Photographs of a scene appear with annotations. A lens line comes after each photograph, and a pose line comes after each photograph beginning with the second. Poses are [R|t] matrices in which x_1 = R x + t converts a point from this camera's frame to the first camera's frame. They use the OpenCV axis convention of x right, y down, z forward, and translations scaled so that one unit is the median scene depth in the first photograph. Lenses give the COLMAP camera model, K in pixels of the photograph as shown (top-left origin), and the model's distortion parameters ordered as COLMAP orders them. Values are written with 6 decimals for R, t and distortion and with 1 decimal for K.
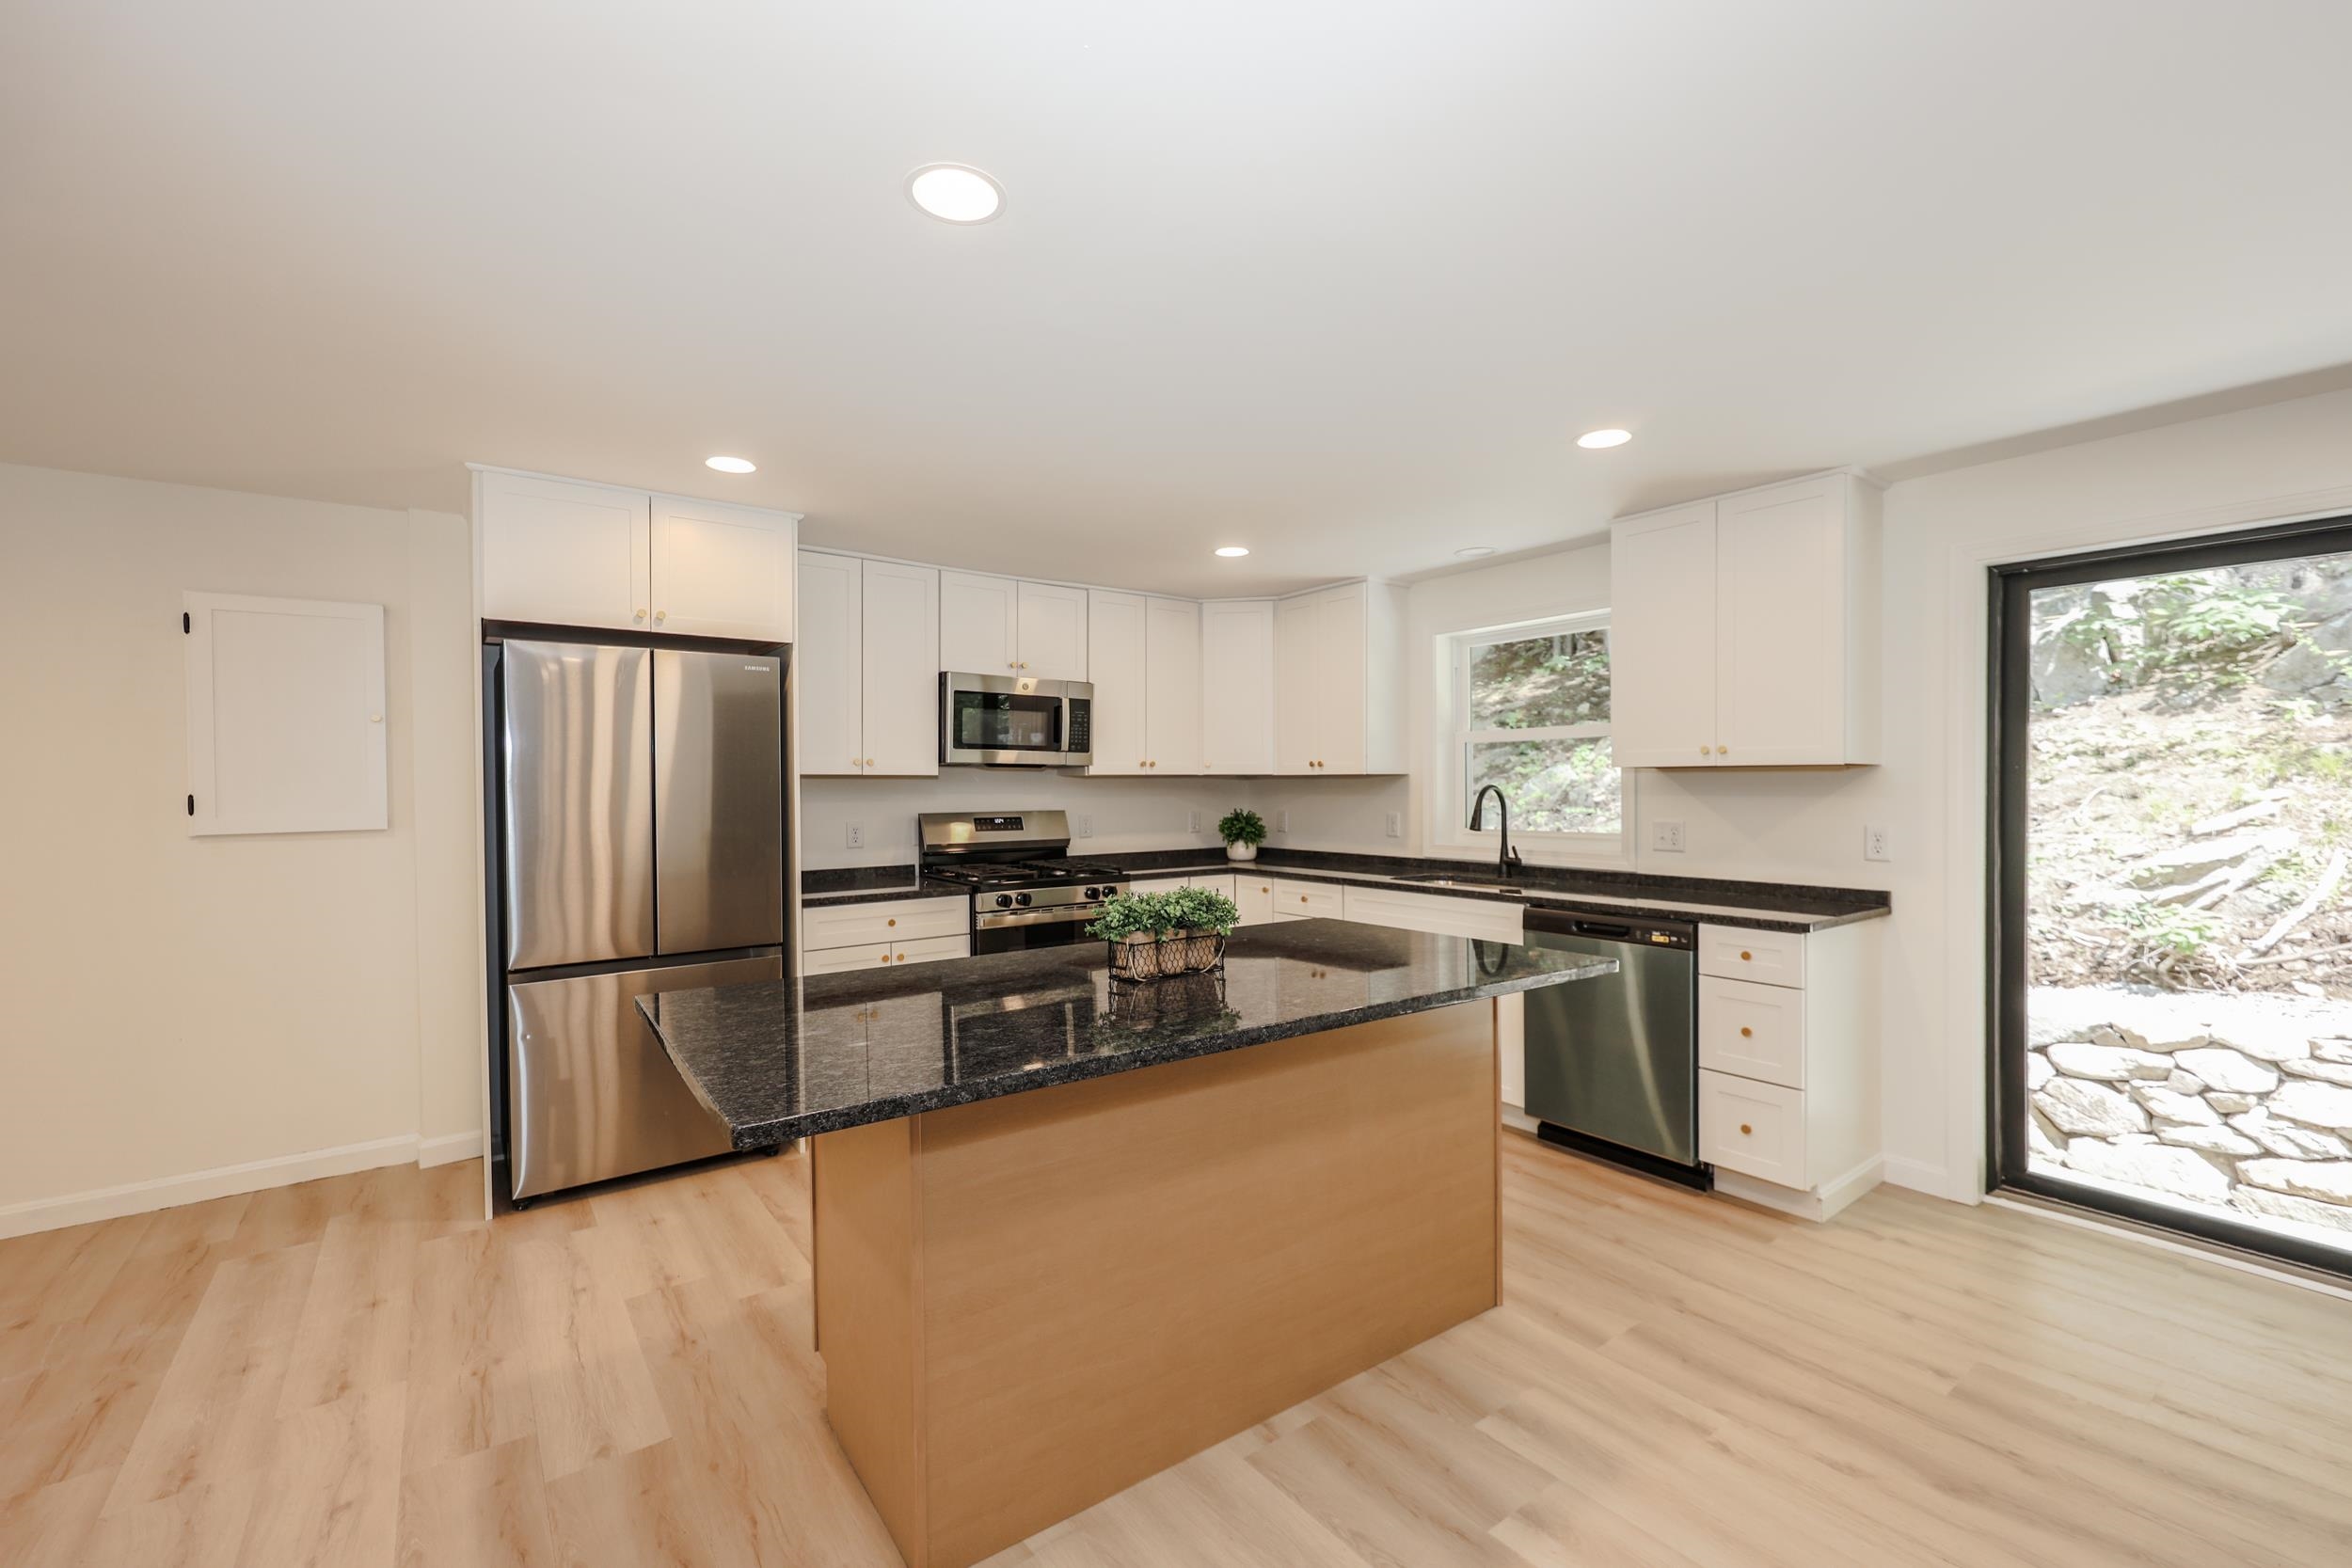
lens RADIAL K [[976.7, 0, 1171.5], [0, 976.7, 793.3], [0, 0, 1]] dist [0.003894, 0.000198]
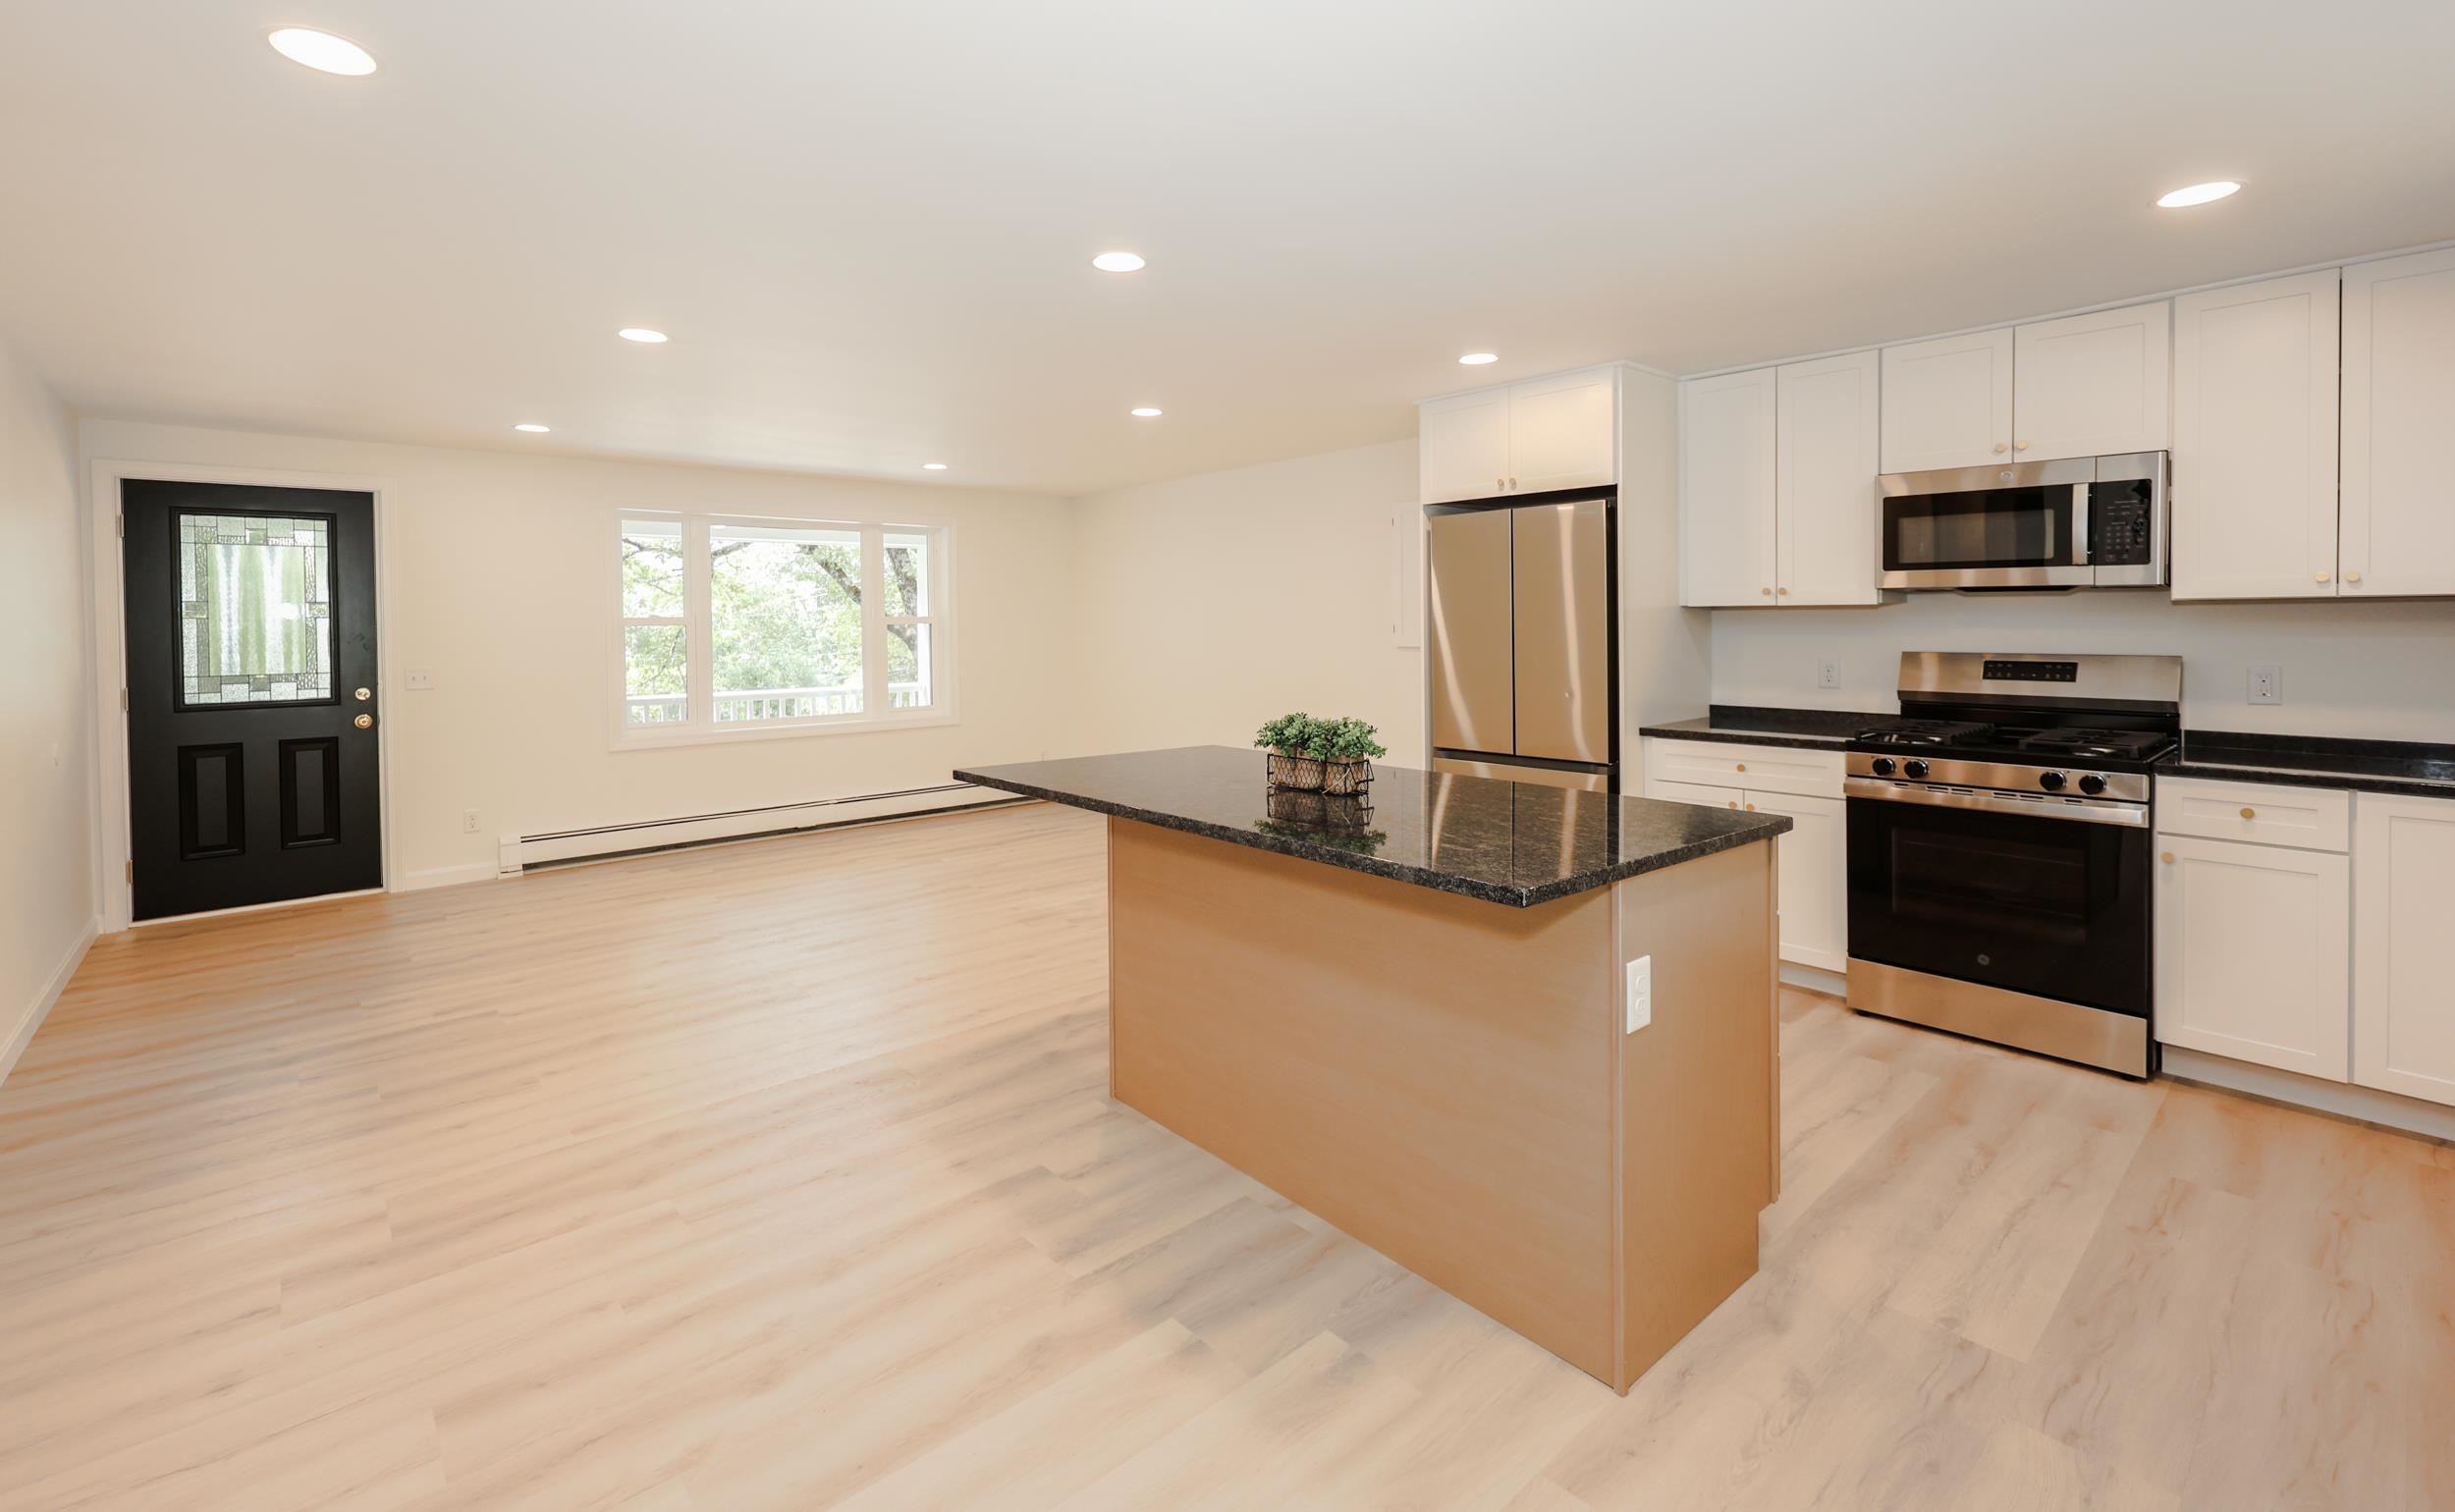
lens RADIAL K [[1070.1, 0, 1231.9], [0, 1070.1, 661.7], [0, 0, 1]] dist [-0.024437, 0.000148]
pose [[0.092213, 0.041317, -0.994882, 0.652566], [-0.002406, 0.999145, 0.041271, -0.006910], [0.995736, -0.001412, 0.092234, 0.428843]]
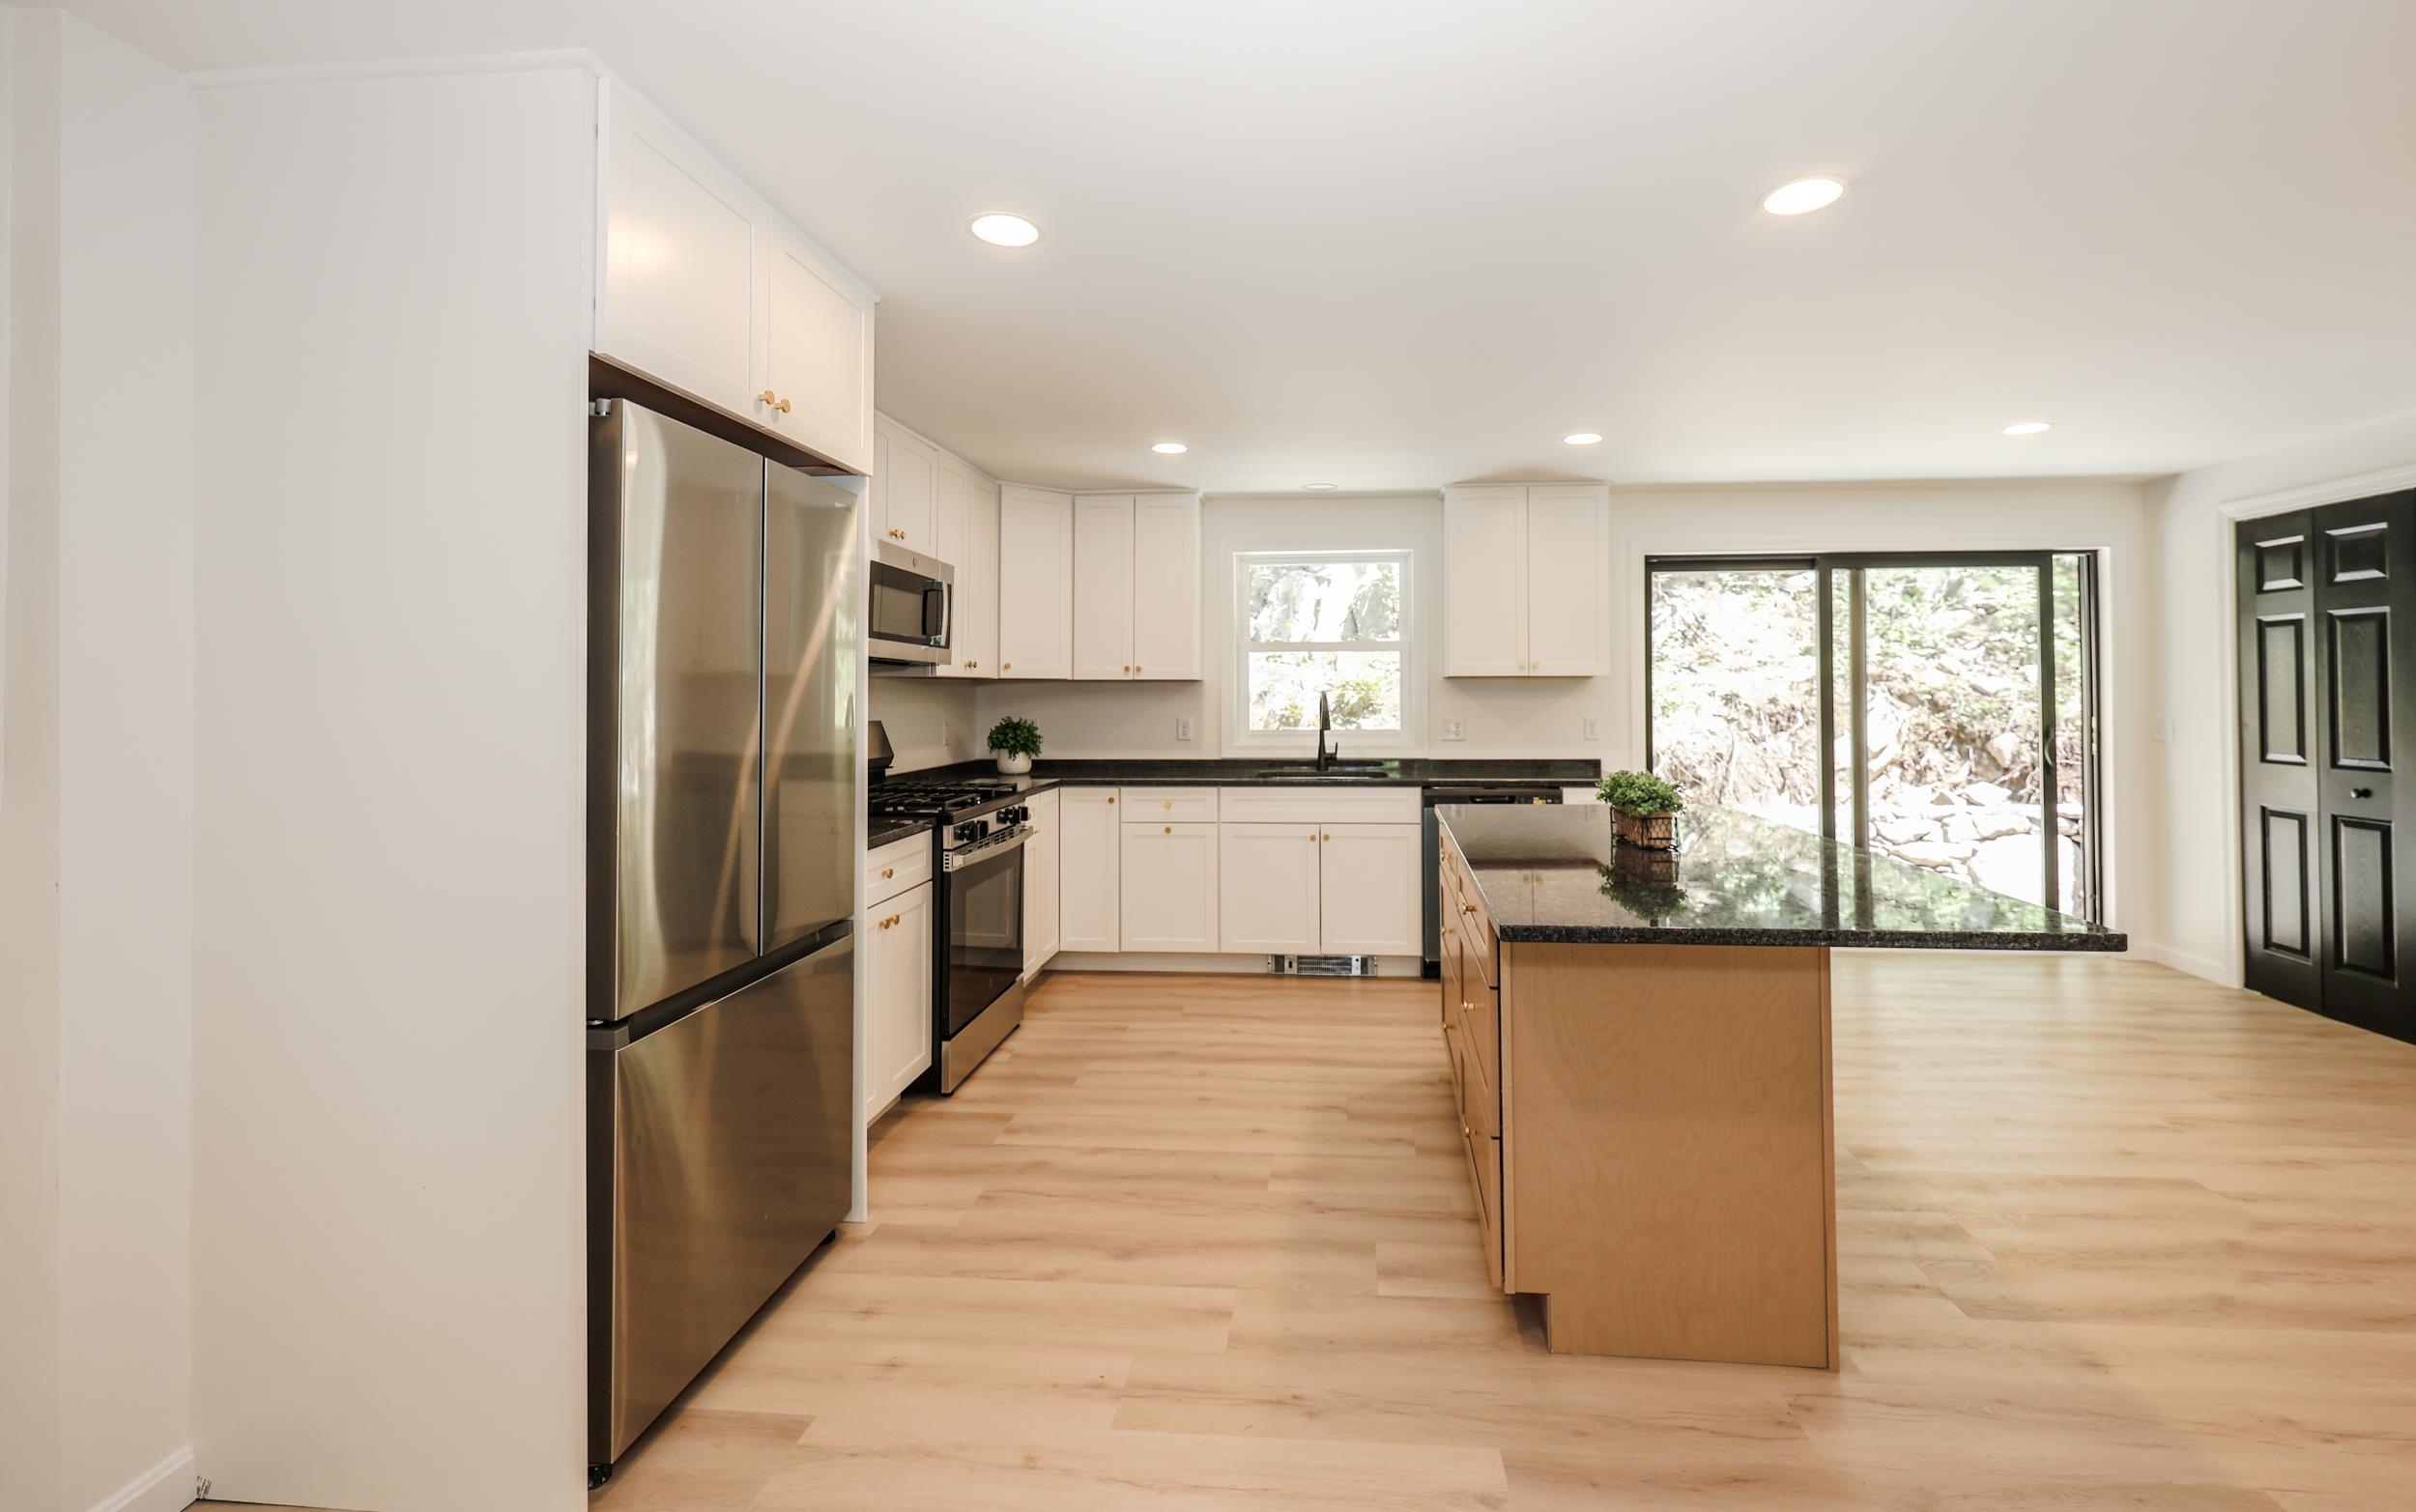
lens RADIAL K [[1012.4, 0, 1266.0], [0, 1012.4, 674.4], [0, 0, 1]] dist [0.000857, 0.000363]
pose [[0.665850, 0.013611, 0.745962, -0.670276], [0.008681, 0.999625, -0.025988, 0.004034], [-0.746035, 0.023780, 0.665482, 0.282264]]
